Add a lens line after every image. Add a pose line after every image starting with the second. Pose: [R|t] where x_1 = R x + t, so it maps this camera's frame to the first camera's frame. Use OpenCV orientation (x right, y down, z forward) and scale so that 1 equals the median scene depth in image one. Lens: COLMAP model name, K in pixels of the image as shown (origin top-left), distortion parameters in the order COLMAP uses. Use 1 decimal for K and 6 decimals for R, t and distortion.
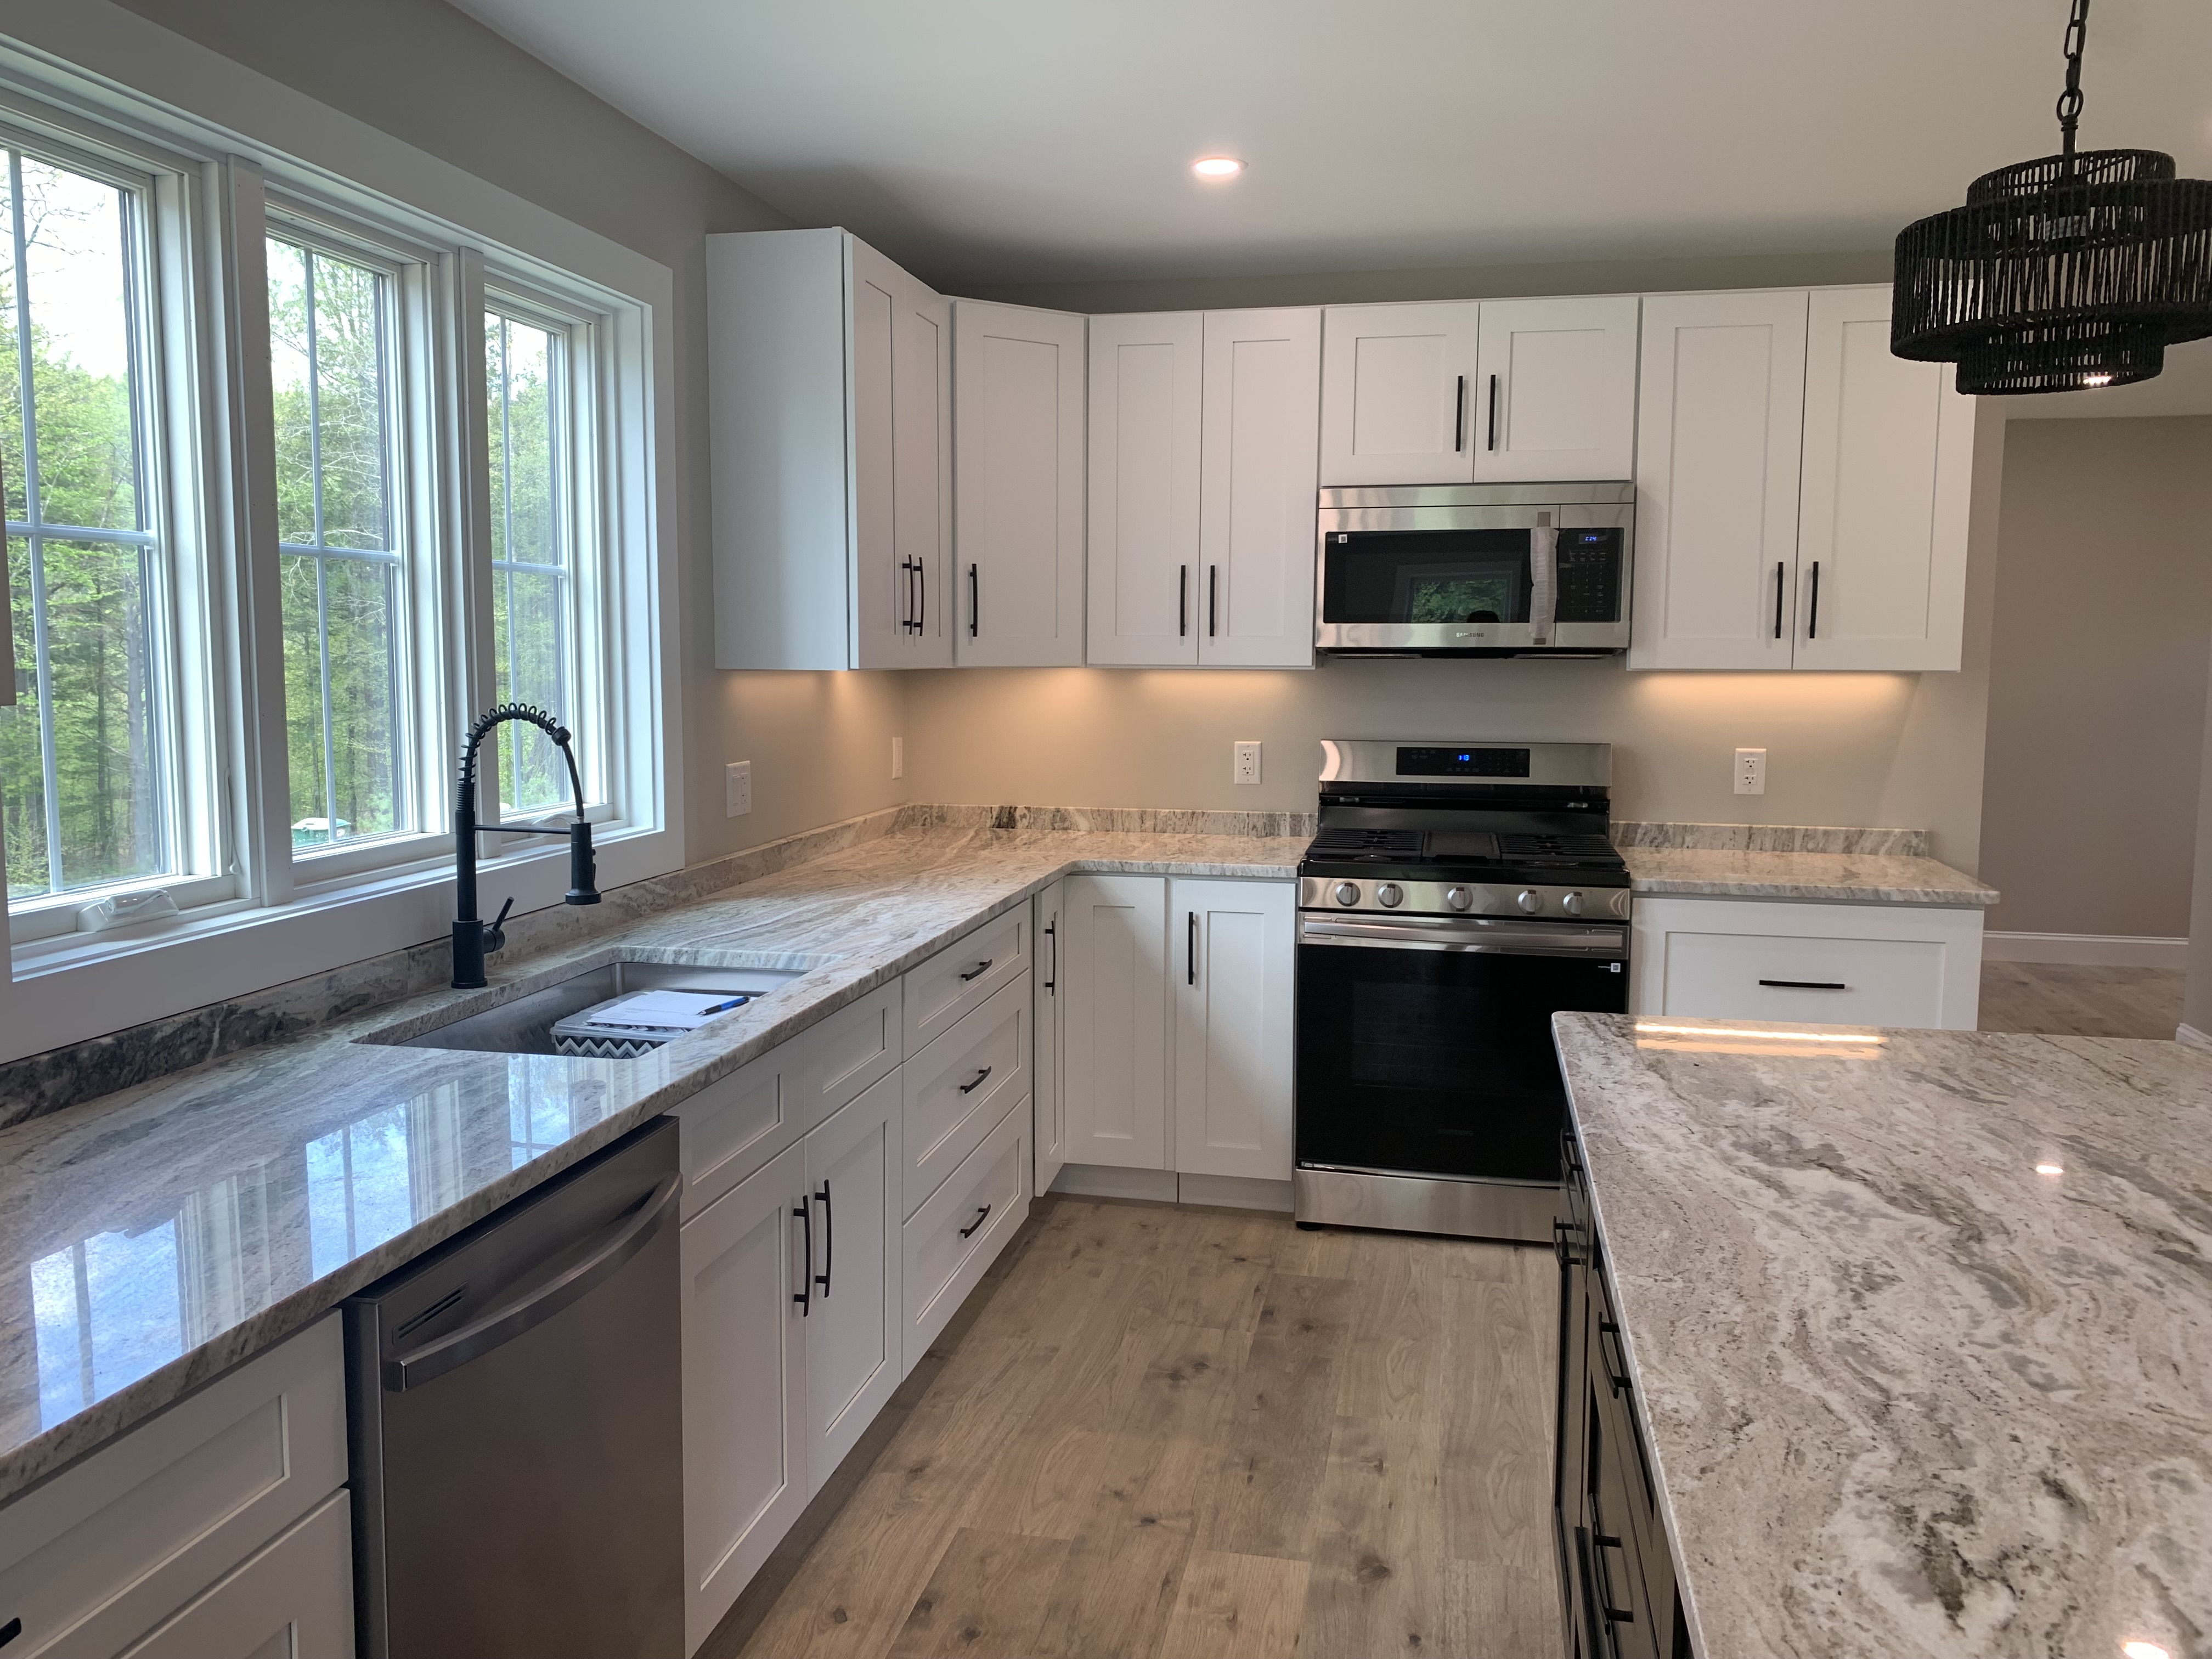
lens RADIAL K [[1614.5, 0, 1152.2], [0, 1614.5, 895.5], [0, 0, 1]] dist [-0.038491, 0.000584]
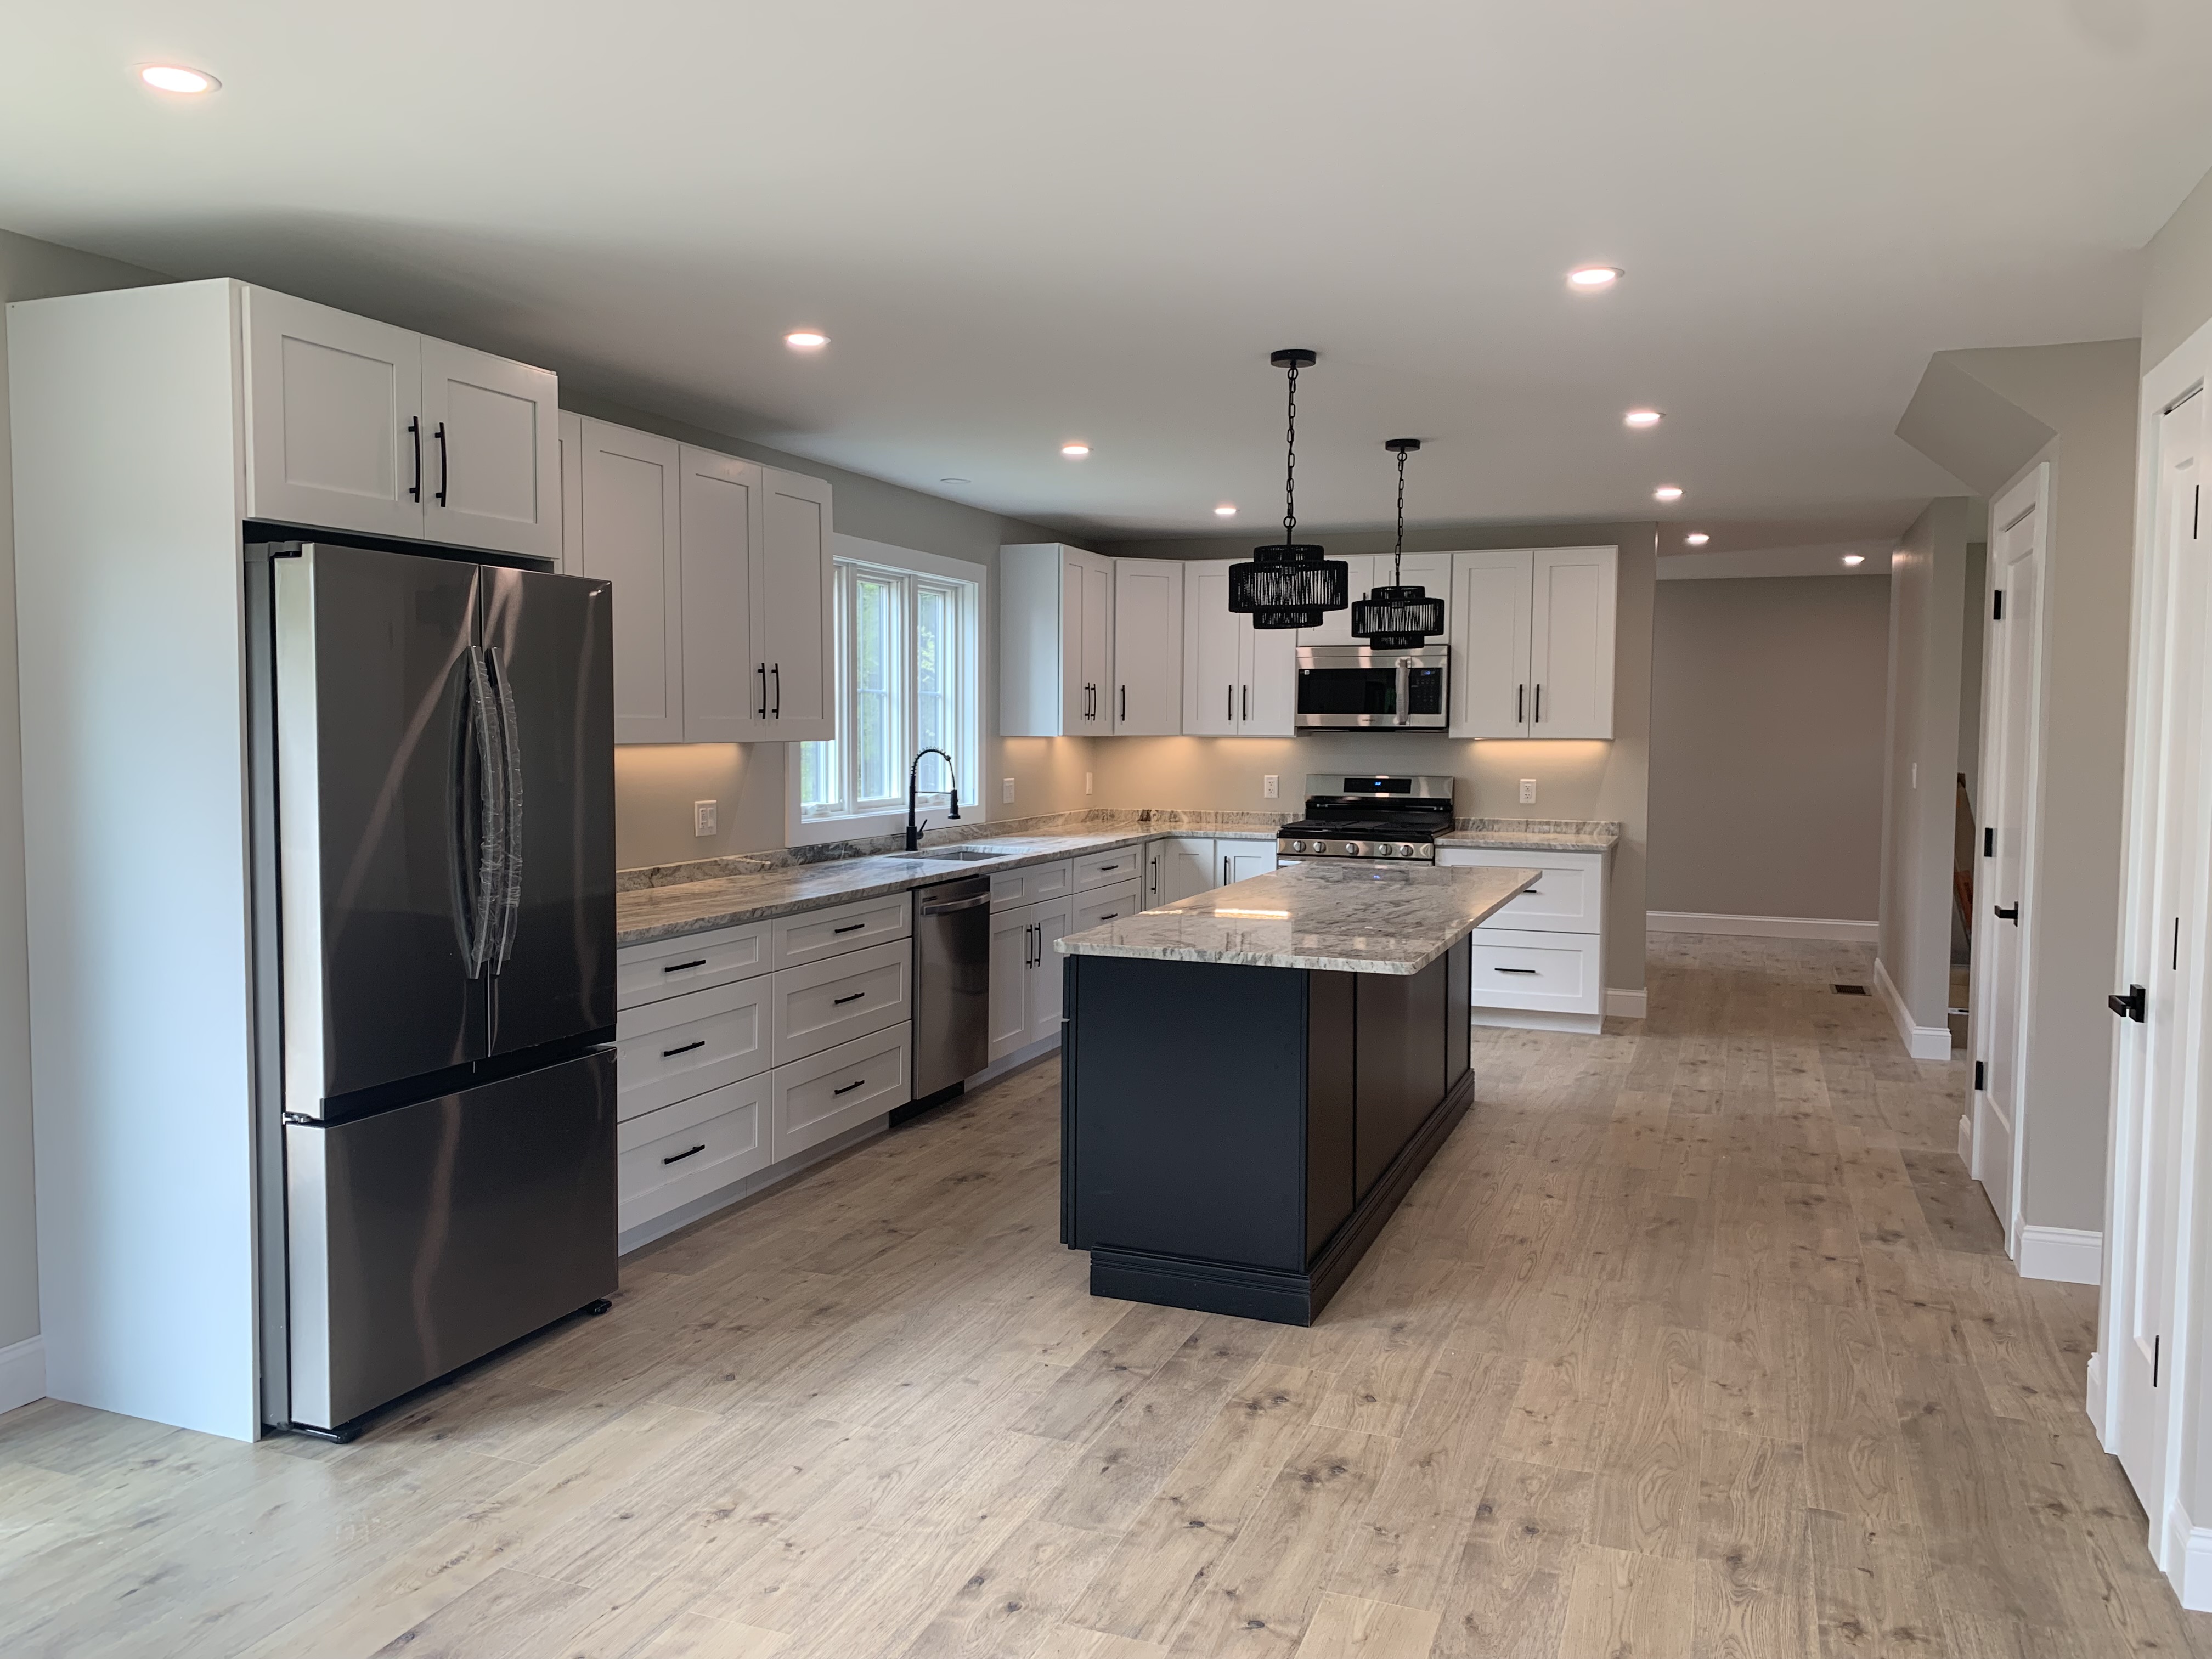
lens RADIAL K [[1670.6, 0, 1106.0], [0, 1670.6, 829.5], [0, 0, 1]] dist [0.012915, 0.000147]
pose [[0.984832, 0.014970, -0.172861, 0.245285], [-0.030059, 0.995927, -0.085002, 0.163973], [0.170885, 0.088909, 0.981271, -1.108901]]
